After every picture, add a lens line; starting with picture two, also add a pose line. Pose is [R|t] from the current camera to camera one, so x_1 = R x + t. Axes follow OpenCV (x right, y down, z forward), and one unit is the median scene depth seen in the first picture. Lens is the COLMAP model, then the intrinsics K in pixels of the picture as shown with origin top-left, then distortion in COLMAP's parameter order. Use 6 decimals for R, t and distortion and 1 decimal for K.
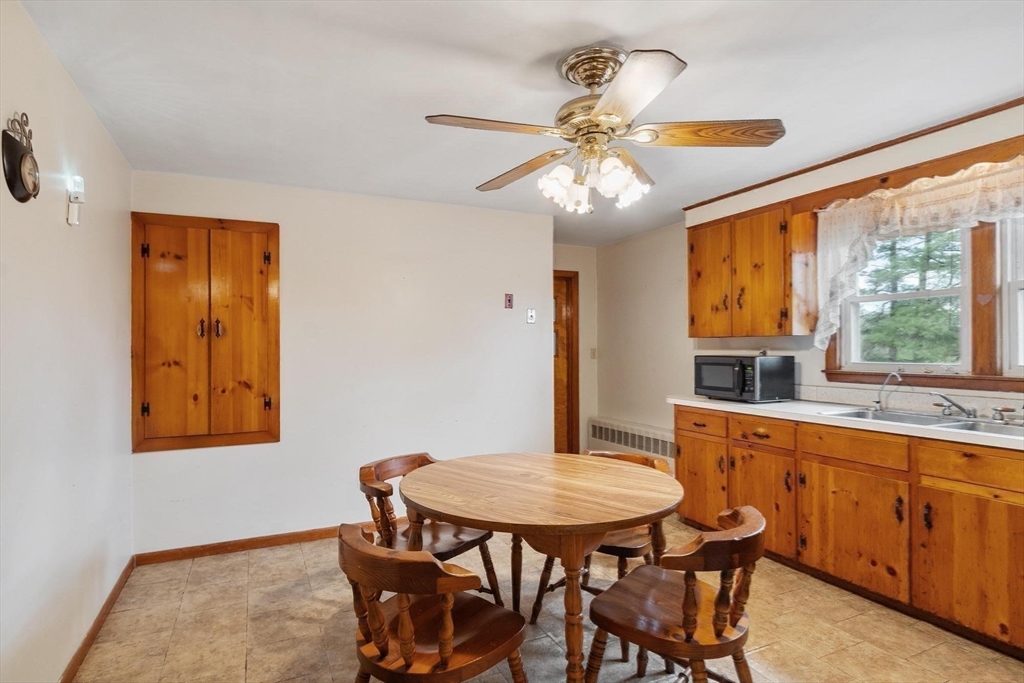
lens RADIAL K [[534.4, 0, 512.3], [0, 534.4, 343.6], [0, 0, 1]] dist [-0.004366, 0.000093]
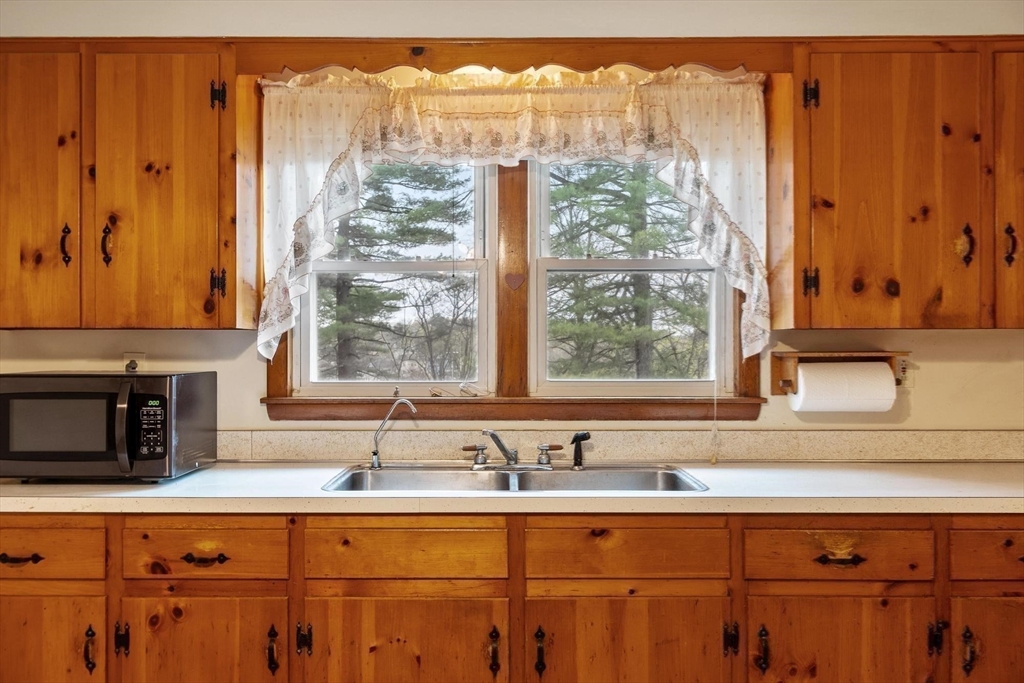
lens RADIAL K [[812.5, 0, 512.5], [0, 812.5, 348.8], [0, 0, 1]] dist [0.004456, -0.004266]
pose [[0.451118, 0.010300, 0.892405, -0.006610], [-0.007385, 0.999942, -0.007808, 0.006893], [-0.892434, -0.003068, 0.451168, 0.469708]]
